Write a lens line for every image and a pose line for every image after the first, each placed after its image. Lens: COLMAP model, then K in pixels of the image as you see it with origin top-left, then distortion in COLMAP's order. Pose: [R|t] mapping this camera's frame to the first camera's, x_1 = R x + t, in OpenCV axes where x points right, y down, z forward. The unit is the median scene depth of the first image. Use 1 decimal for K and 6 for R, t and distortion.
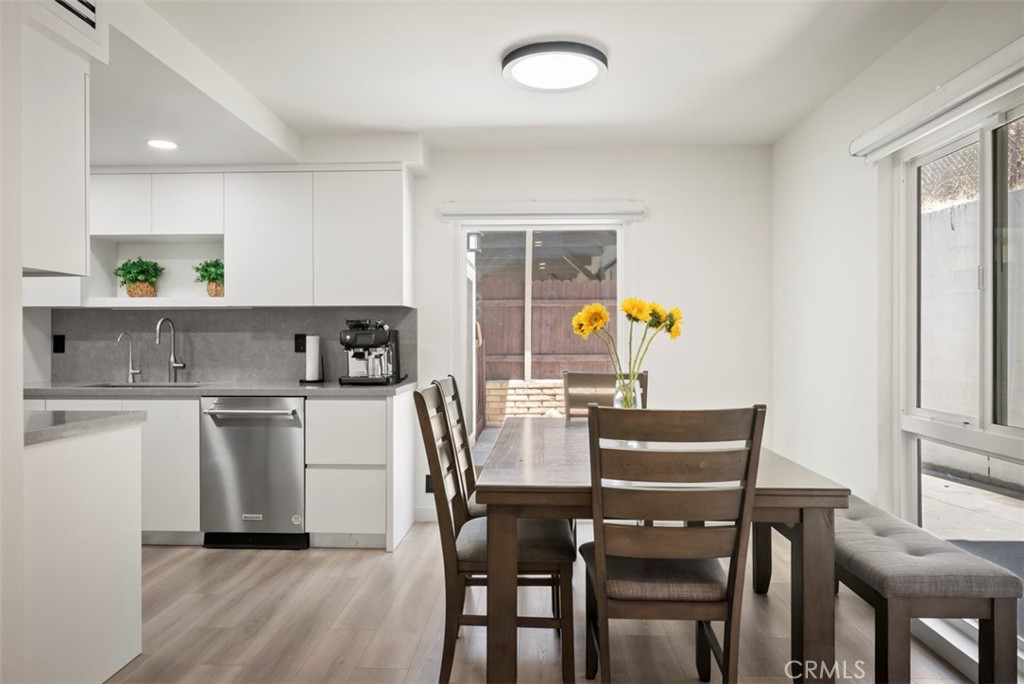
lens RADIAL K [[669.5, 0, 513.9], [0, 669.5, 340.3], [0, 0, 1]] dist [0.010384, 0.004580]
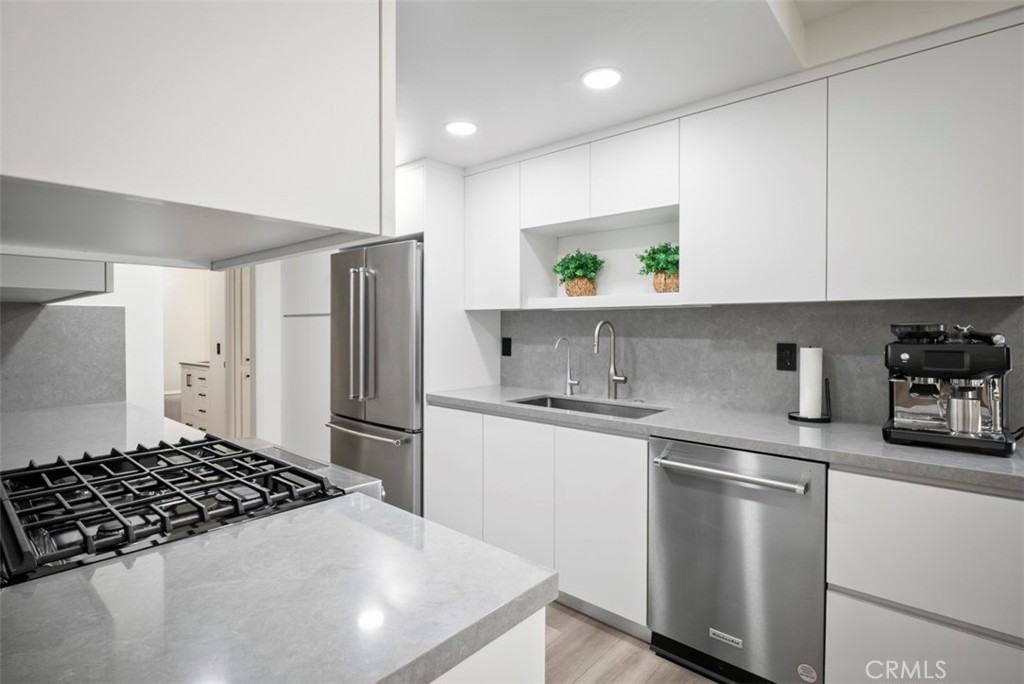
lens RADIAL K [[518.0, 0, 485.5], [0, 518.0, 328.8], [0, 0, 1]] dist [-0.013408, 0.001478]
pose [[0.759285, 0.007987, -0.650709, -0.214300], [-0.004836, 0.999966, 0.006630, -0.026151], [0.650740, -0.001887, 0.759298, 0.417486]]
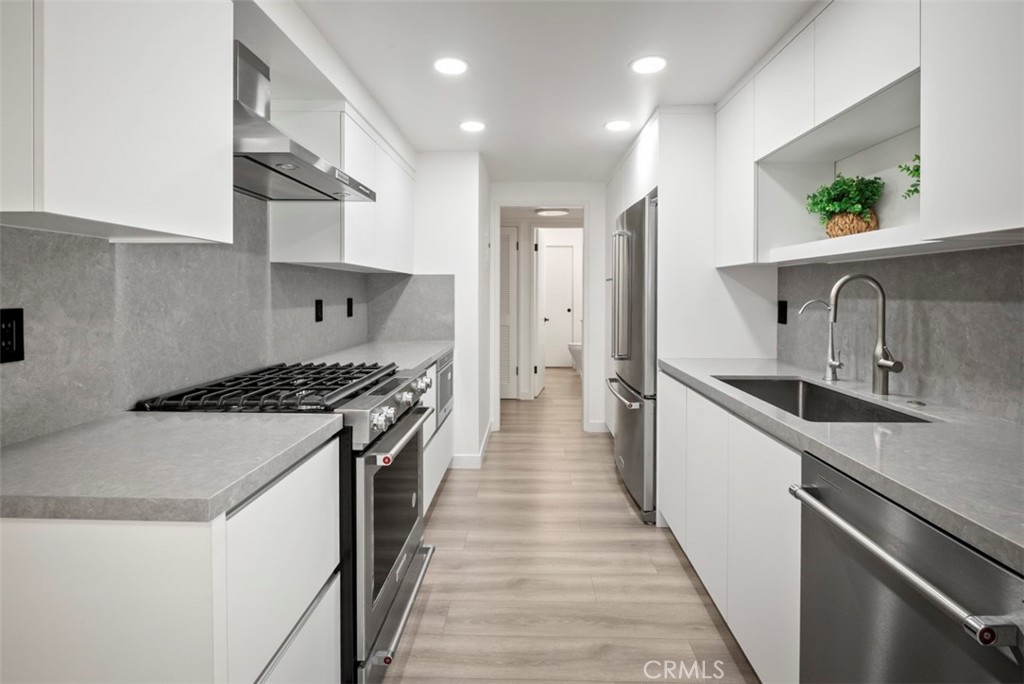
lens RADIAL K [[483.4, 0, 519.3], [0, 483.4, 295.8], [0, 0, 1]] dist [-0.007708, 0.000120]
pose [[0.000211, 0.009262, -0.999957, -0.124595], [-0.003911, 0.999949, 0.009261, -0.017772], [0.999992, 0.003909, 0.000247, 0.710272]]
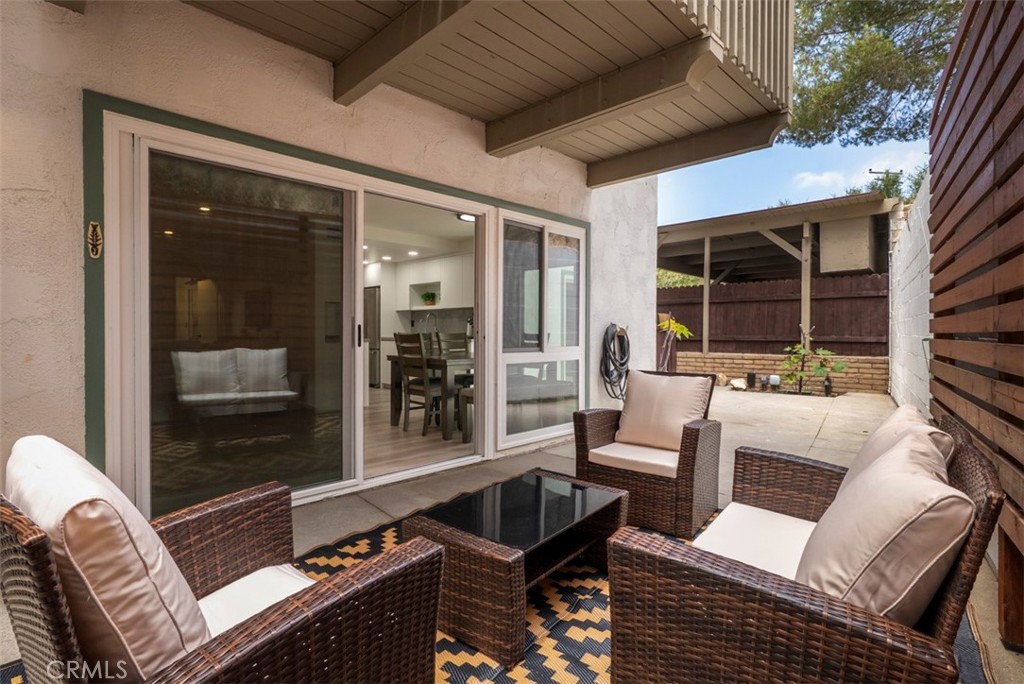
lens RADIAL K [[518.0, 0, 512.8], [0, 518.0, 337.8], [0, 0, 1]] dist [-0.013408, 0.001478]
pose [[0.732766, 0.014586, -0.680324, 1.117838], [-0.007693, 0.999884, 0.013152, 0.034468], [0.680437, -0.004403, 0.732793, -0.300004]]
